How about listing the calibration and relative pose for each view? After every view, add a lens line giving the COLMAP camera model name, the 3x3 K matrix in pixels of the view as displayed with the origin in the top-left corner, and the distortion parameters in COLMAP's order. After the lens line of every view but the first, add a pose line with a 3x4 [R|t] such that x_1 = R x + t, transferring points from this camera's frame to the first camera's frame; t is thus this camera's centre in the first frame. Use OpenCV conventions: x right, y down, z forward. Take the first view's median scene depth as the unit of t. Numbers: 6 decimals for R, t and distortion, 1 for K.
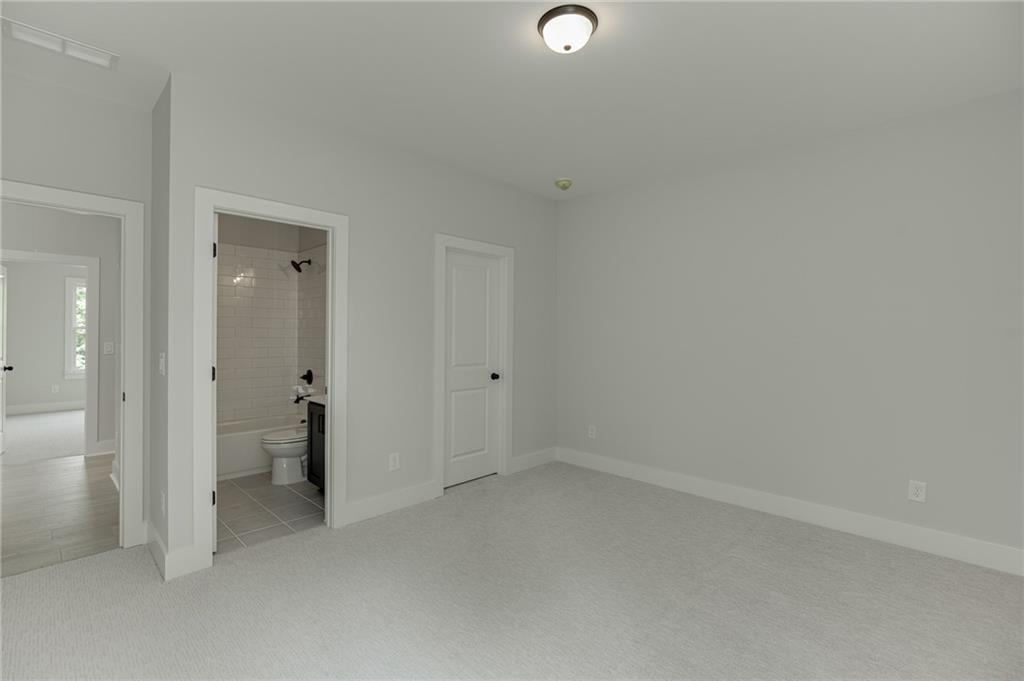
lens RADIAL K [[468.0, 0, 506.8], [0, 468.0, 342.0], [0, 0, 1]] dist [-0.000970, 0.002478]
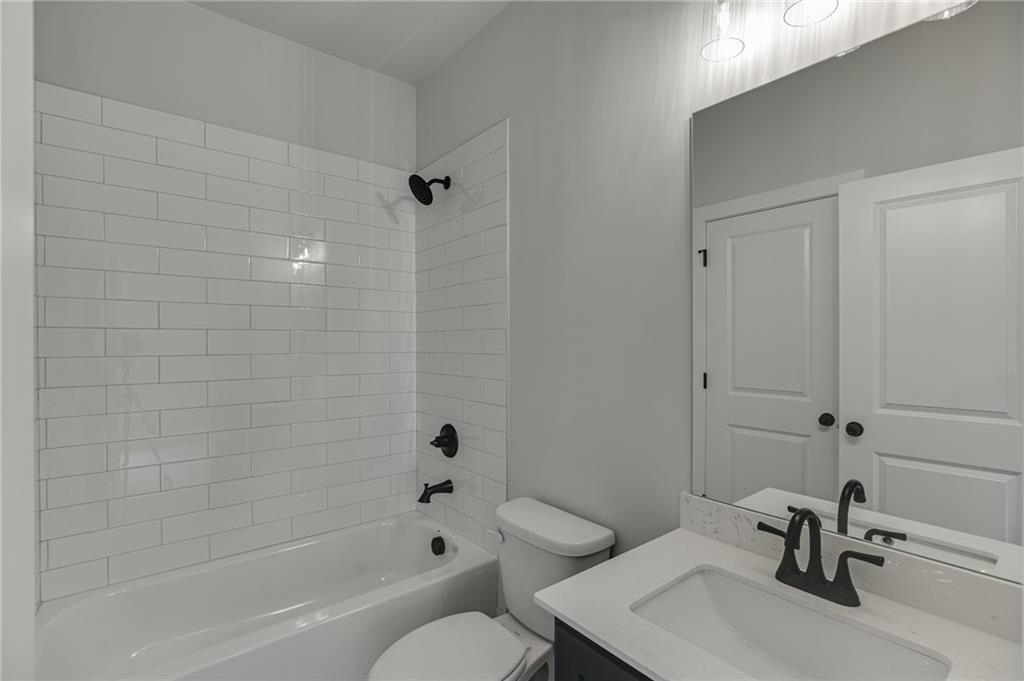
lens RADIAL K [[468.0, 0, 514.4], [0, 468.0, 341.5], [0, 0, 1]] dist [-0.000970, 0.002478]
pose [[0.995653, -0.011243, -0.092464, -0.318514], [0.010048, 0.999860, -0.013373, -0.012906], [0.092601, 0.012386, 0.995626, 0.564197]]
